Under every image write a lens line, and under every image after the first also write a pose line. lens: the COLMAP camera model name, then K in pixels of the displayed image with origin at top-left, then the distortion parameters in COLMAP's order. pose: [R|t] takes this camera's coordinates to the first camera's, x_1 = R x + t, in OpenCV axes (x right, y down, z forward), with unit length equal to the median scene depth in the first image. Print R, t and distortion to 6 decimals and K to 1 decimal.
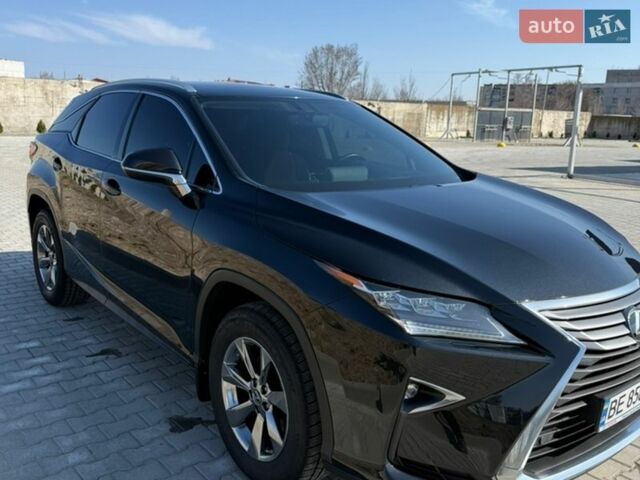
lens RADIAL K [[599.7, 0, 317.3], [0, 599.7, 240.6], [0, 0, 1]] dist [0.139114, -0.271582]
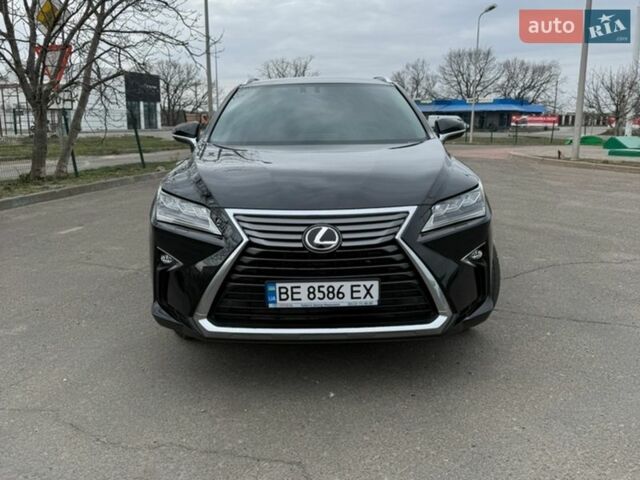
lens RADIAL K [[599.7, 0, 317.3], [0, 599.7, 240.6], [0, 0, 1]] dist [0.139114, -0.271582]
pose [[0.778677, 0.085386, -0.621587, 1.350476], [-0.091929, 0.995531, 0.021592, 0.123617], [0.620654, 0.040328, 0.783047, 0.003848]]
